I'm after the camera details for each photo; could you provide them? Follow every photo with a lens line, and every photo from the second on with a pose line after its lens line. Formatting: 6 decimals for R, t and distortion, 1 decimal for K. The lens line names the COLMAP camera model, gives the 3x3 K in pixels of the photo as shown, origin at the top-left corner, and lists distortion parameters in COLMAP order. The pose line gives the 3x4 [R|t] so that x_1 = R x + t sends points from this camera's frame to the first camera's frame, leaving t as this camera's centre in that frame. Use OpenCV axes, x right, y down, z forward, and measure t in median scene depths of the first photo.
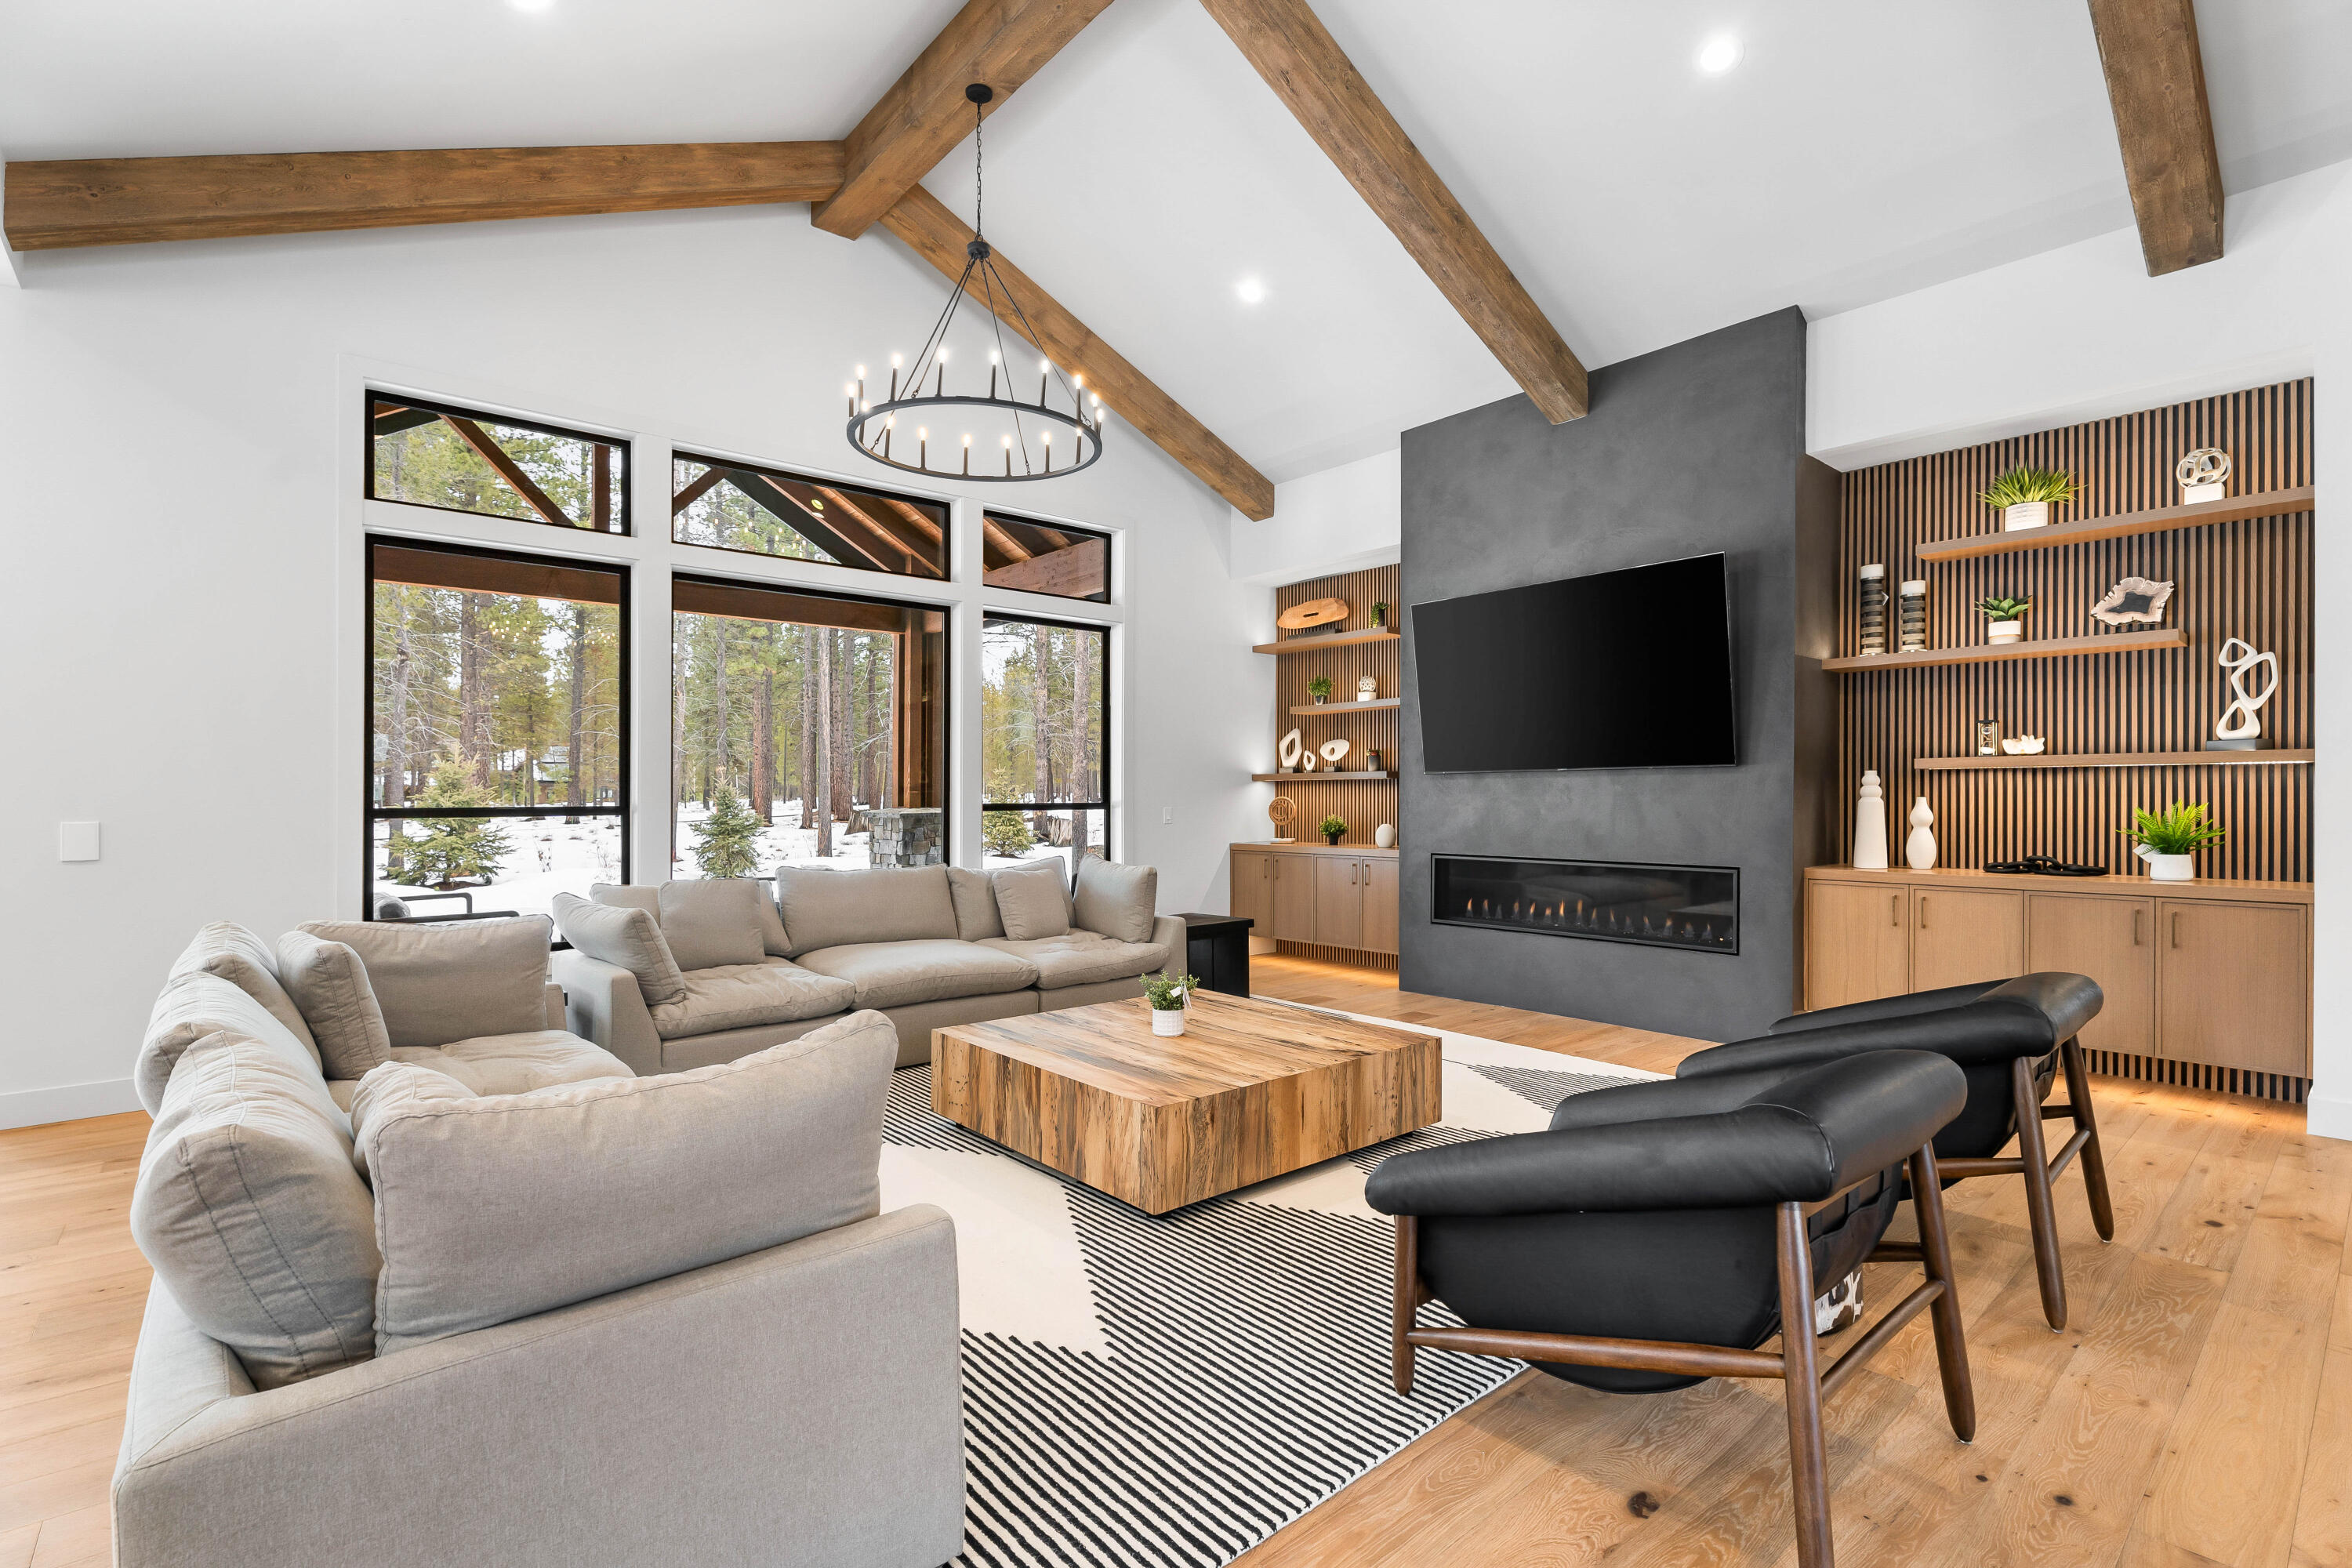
lens RADIAL K [[1067.4, 0, 1178.0], [0, 1067.4, 781.3], [0, 0, 1]] dist [-0.001184, -0.002131]
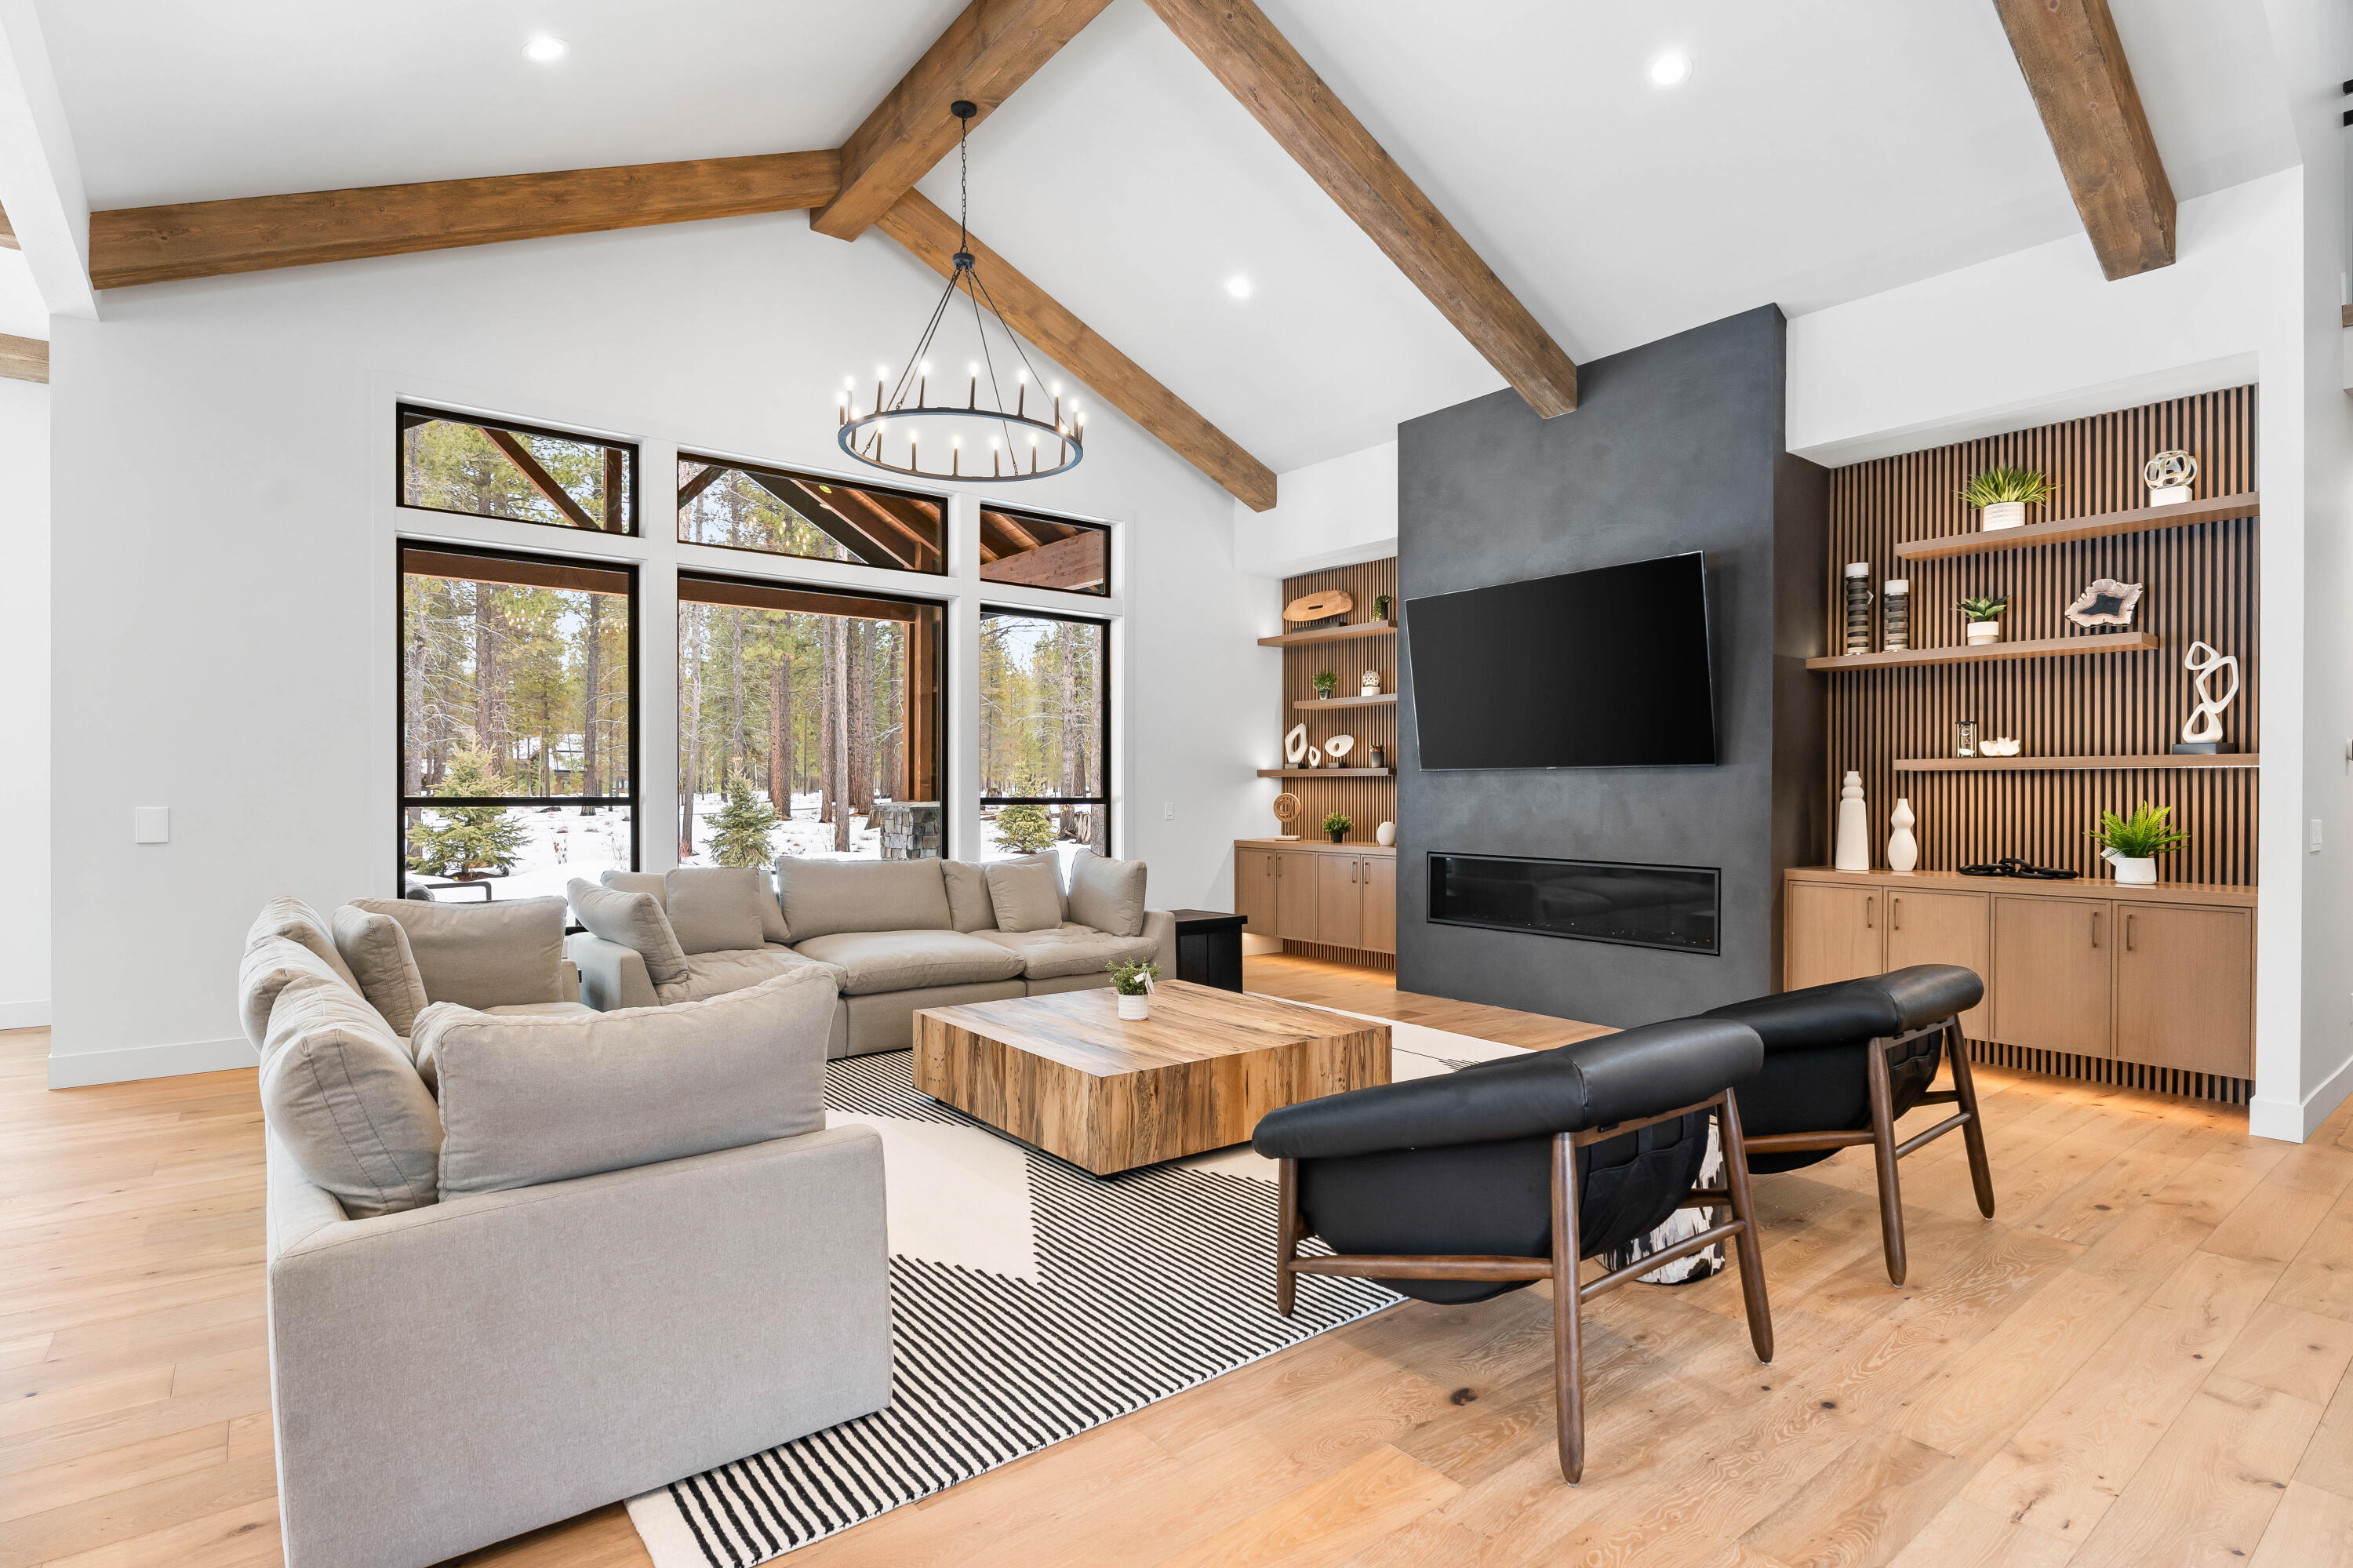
lens RADIAL K [[1169.2, 0, 1157.3], [0, 1169.2, 800.0], [0, 0, 1]] dist [-0.013579, 0.001555]
pose [[0.998039, 0.008219, -0.062060, 0.080179], [-0.006890, 0.999743, 0.021602, -0.002488], [0.062222, -0.021132, 0.997839, -0.133983]]
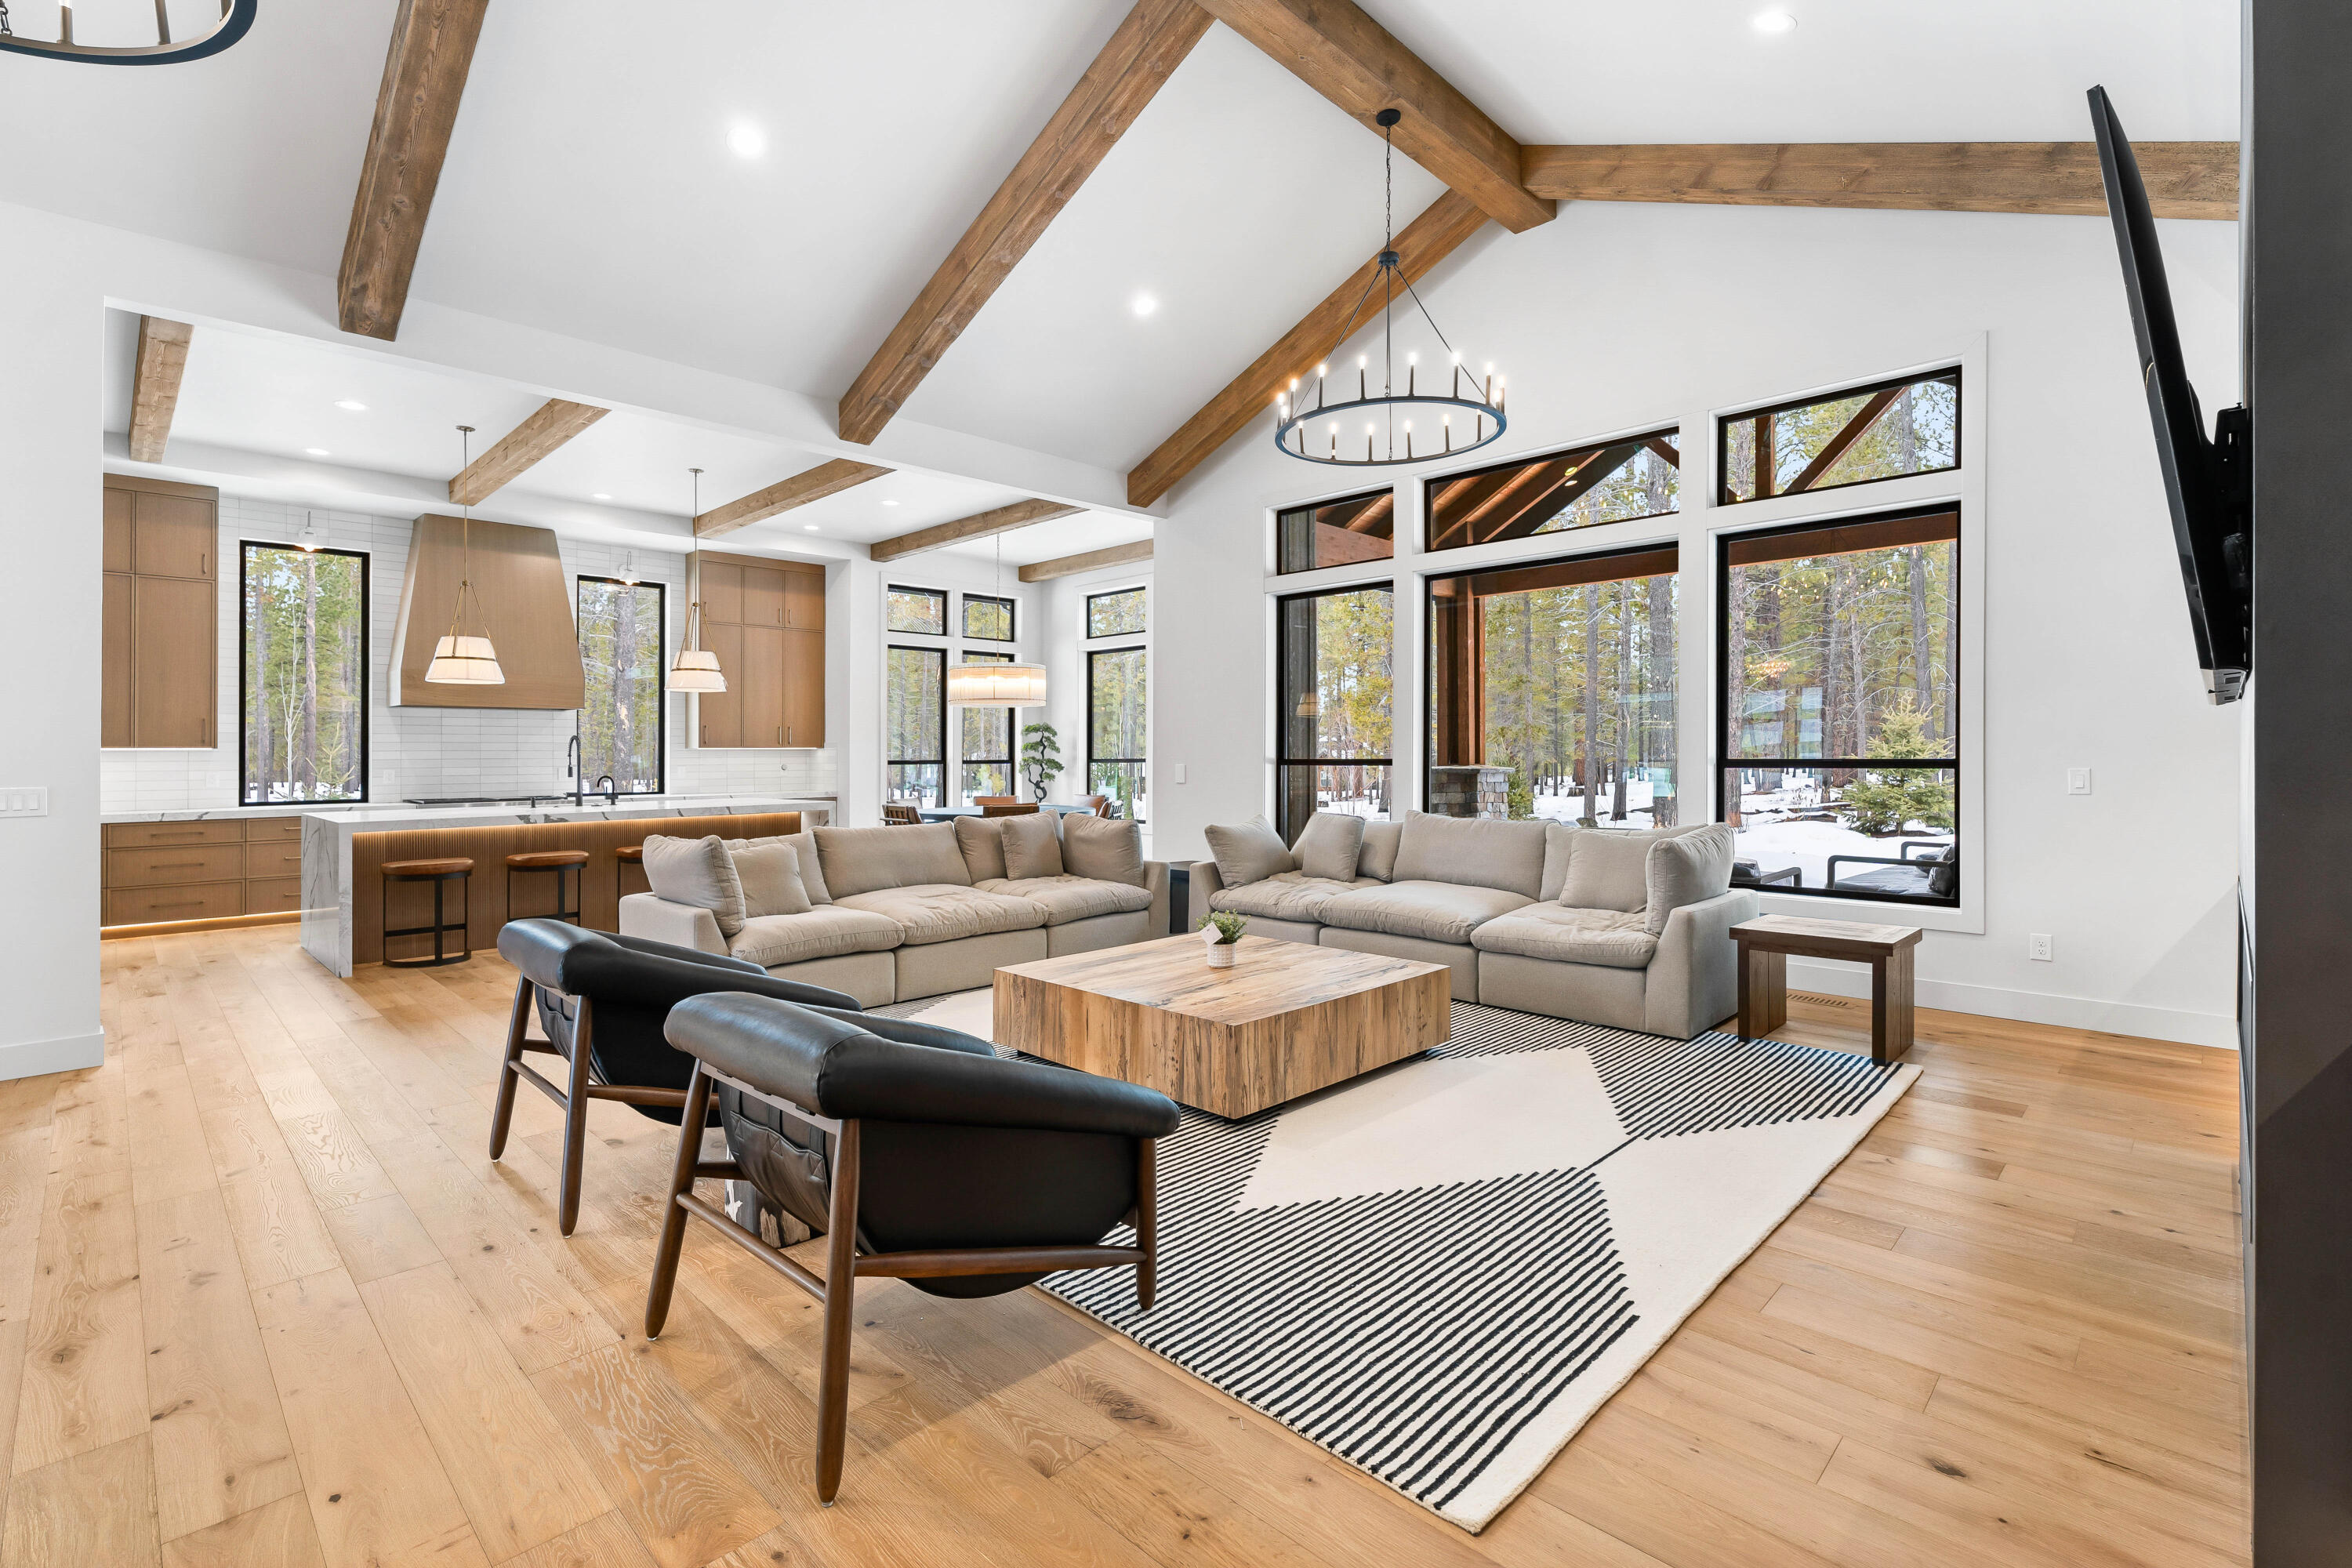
lens RADIAL K [[1067.4, 0, 1167.2], [0, 1067.4, 734.4], [0, 0, 1]] dist [-0.001184, -0.002131]
pose [[0.063362, -0.013240, -0.997903, 1.069870], [0.019684, 0.999734, -0.012014, 0.004618], [0.997796, -0.018881, 0.063606, 0.838342]]
